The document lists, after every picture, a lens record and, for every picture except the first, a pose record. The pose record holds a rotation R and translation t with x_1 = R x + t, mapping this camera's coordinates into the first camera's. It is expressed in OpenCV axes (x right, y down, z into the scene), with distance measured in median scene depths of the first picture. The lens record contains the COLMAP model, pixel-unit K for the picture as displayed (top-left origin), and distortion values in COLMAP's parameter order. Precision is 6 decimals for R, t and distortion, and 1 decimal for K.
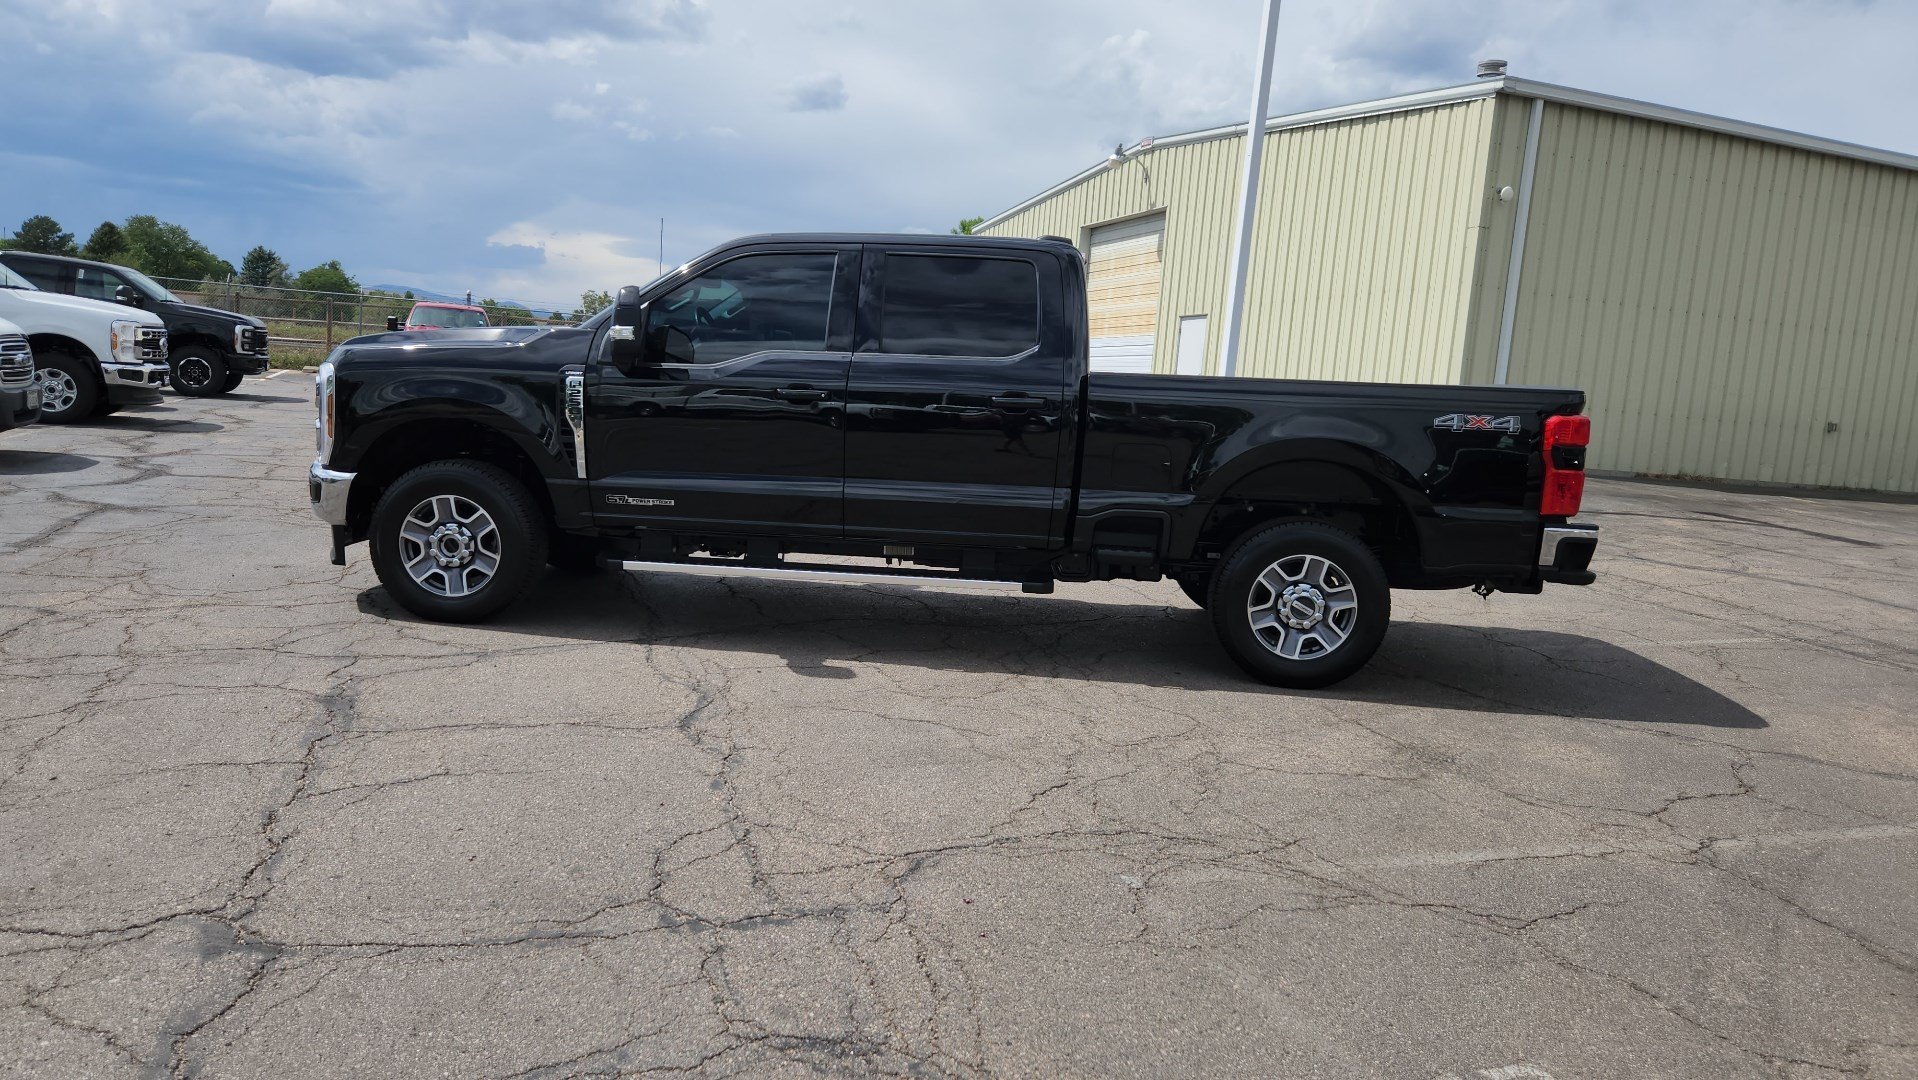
lens RADIAL K [[1286.2, 0, 919.6], [0, 1286.2, 538.2], [0, 0, 1]] dist [0.067606, -0.061379]
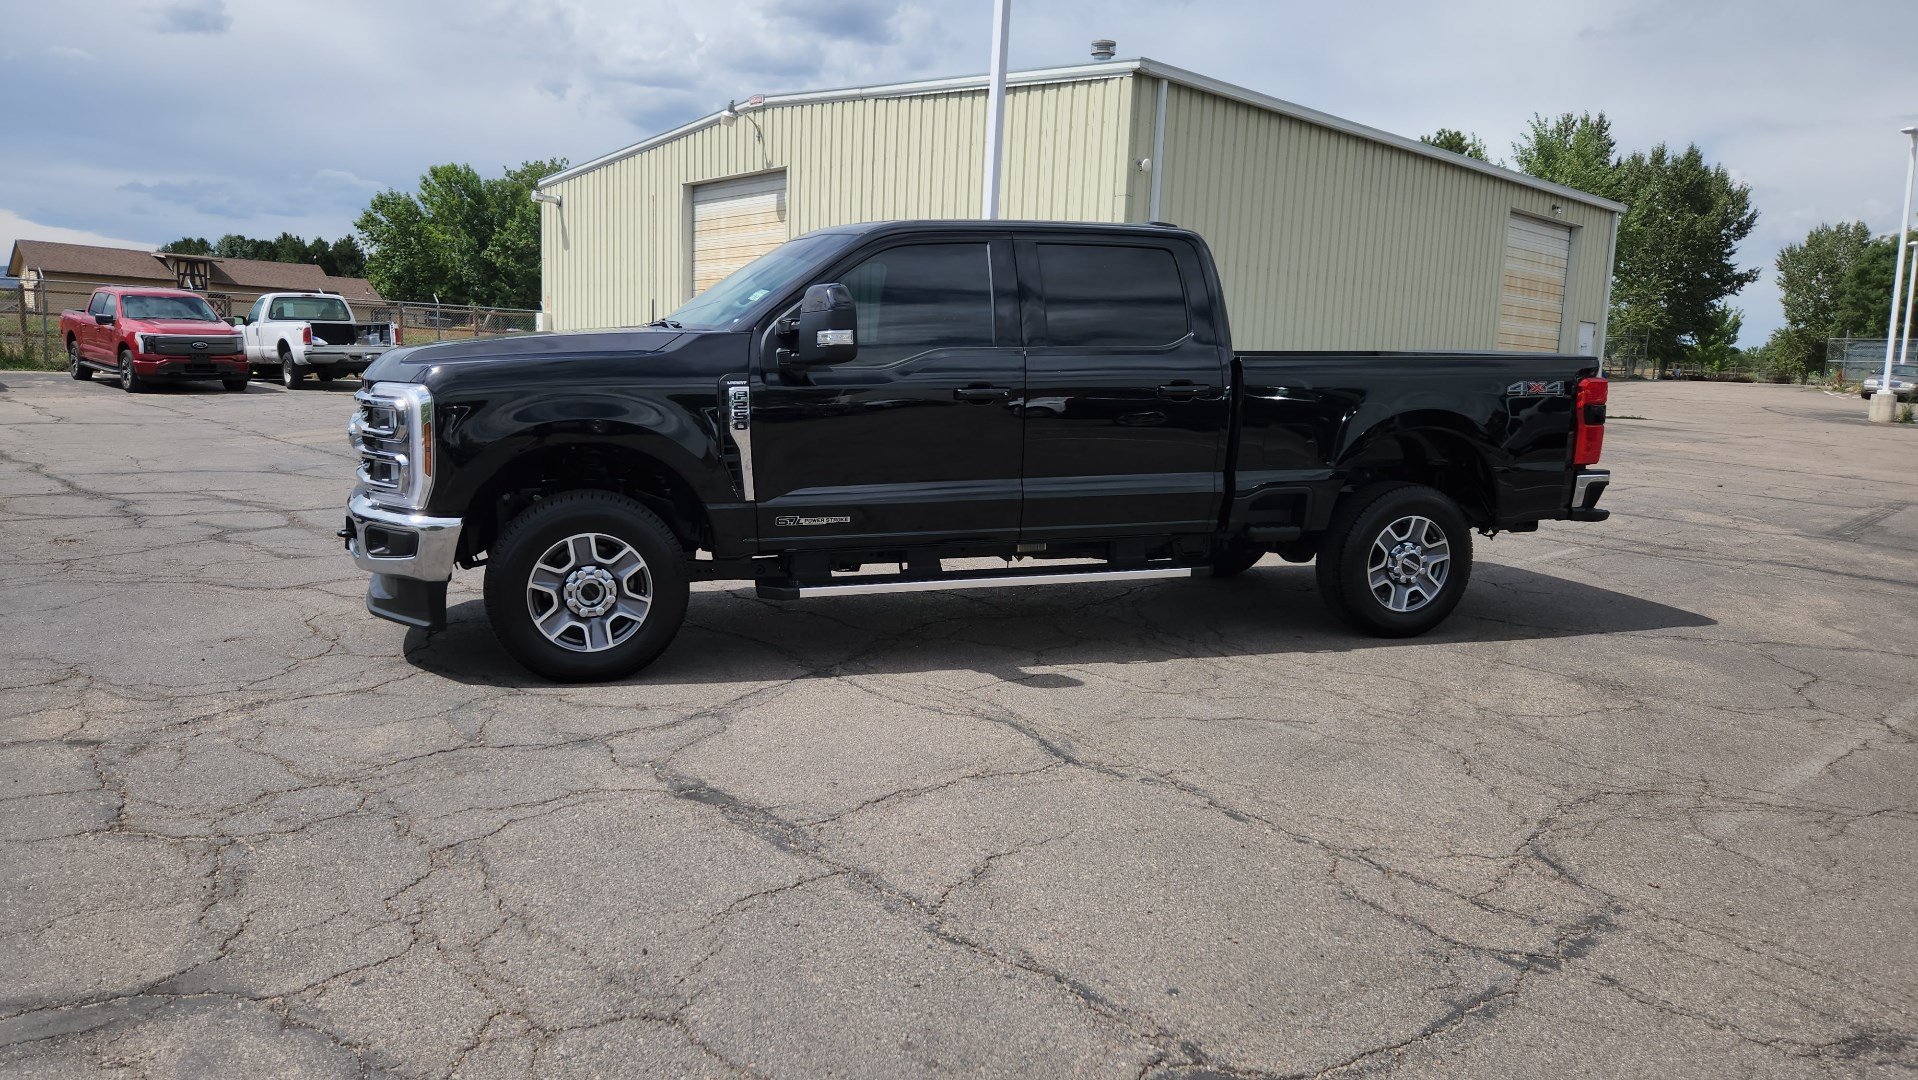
lens RADIAL K [[1286.2, 0, 919.6], [0, 1286.2, 538.2], [0, 0, 1]] dist [0.067606, -0.061379]
pose [[0.920111, -0.093896, 0.380236, -0.500564], [0.080169, 0.995434, 0.051818, -0.058325], [-0.383365, -0.017195, 0.923437, 0.141343]]
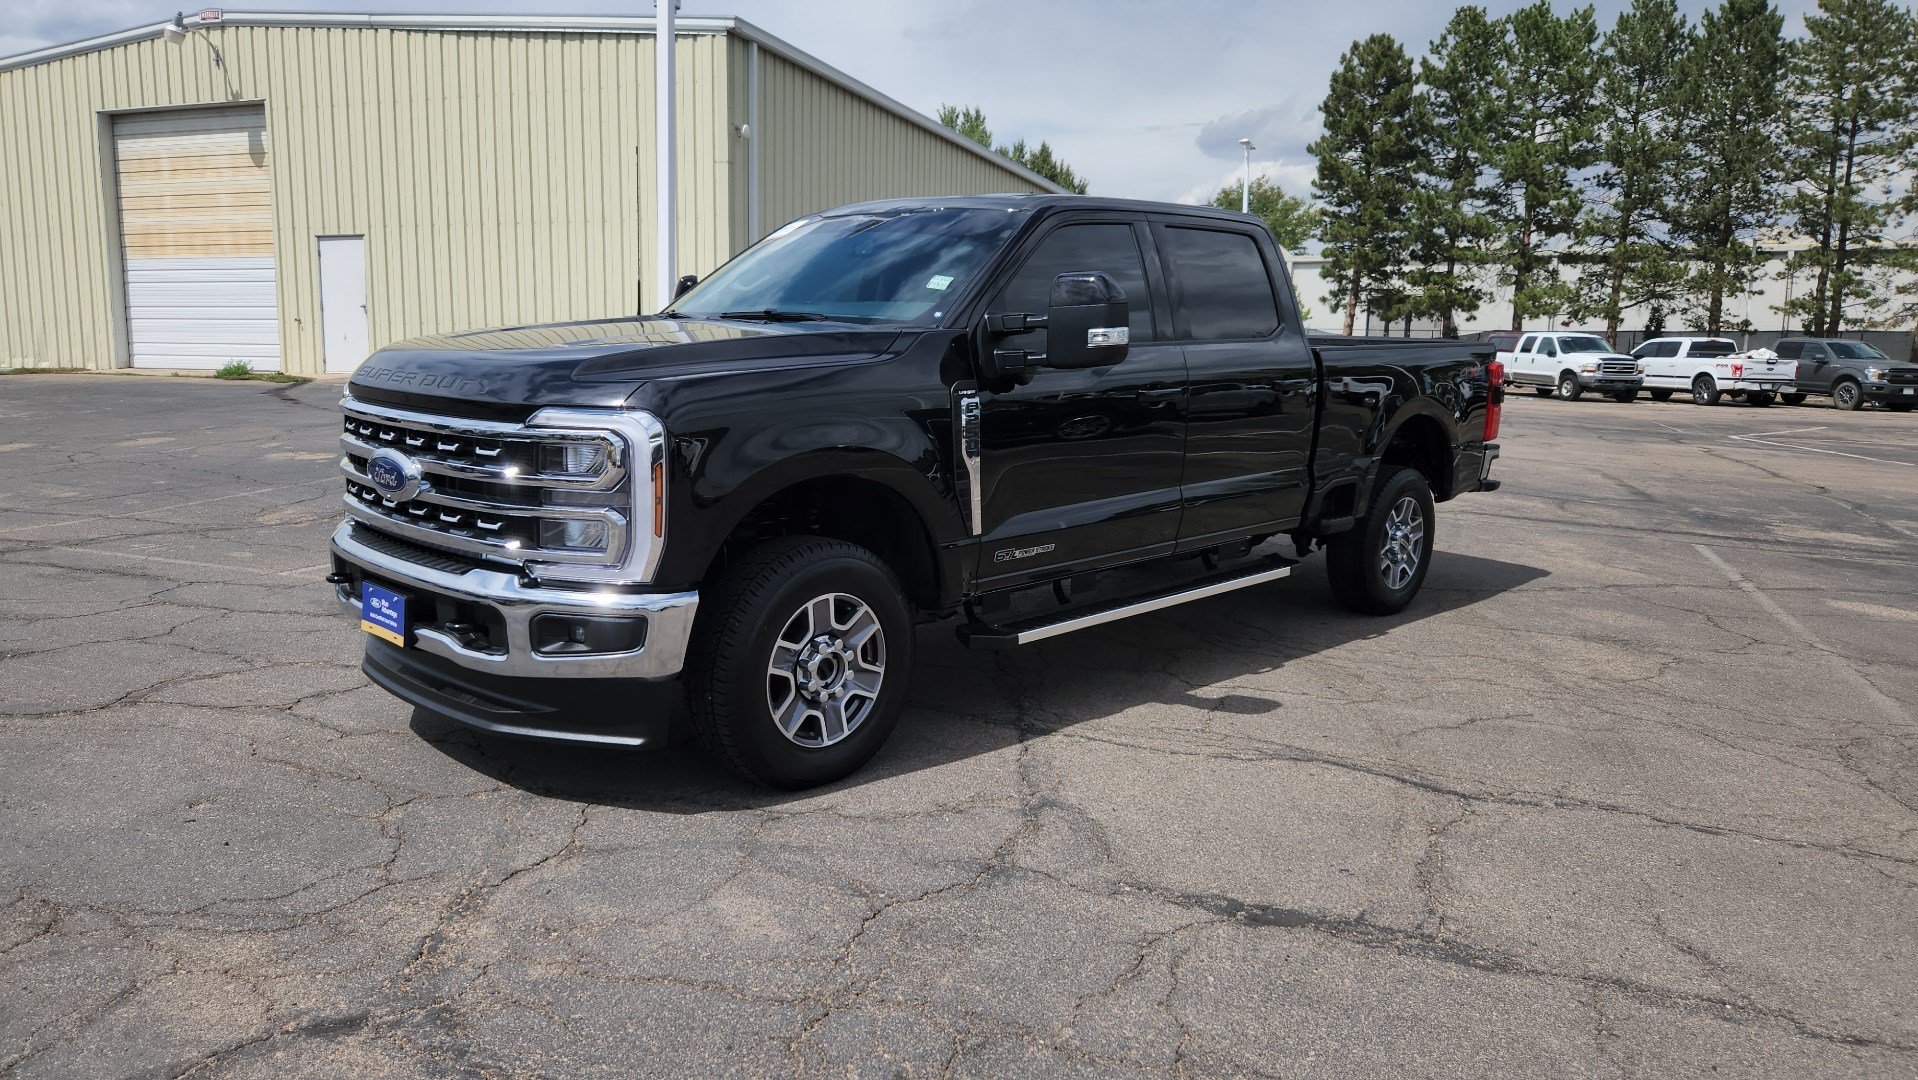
lens RADIAL K [[1287.0, 0, 918.8], [0, 1287.0, 547.5], [0, 0, 1]] dist [0.056920, -0.037156]
pose [[0.652496, -0.170619, 0.738334, -0.833025], [0.113492, 0.985337, 0.127401, -0.138014], [-0.749245, 0.000666, 0.662292, 0.554035]]
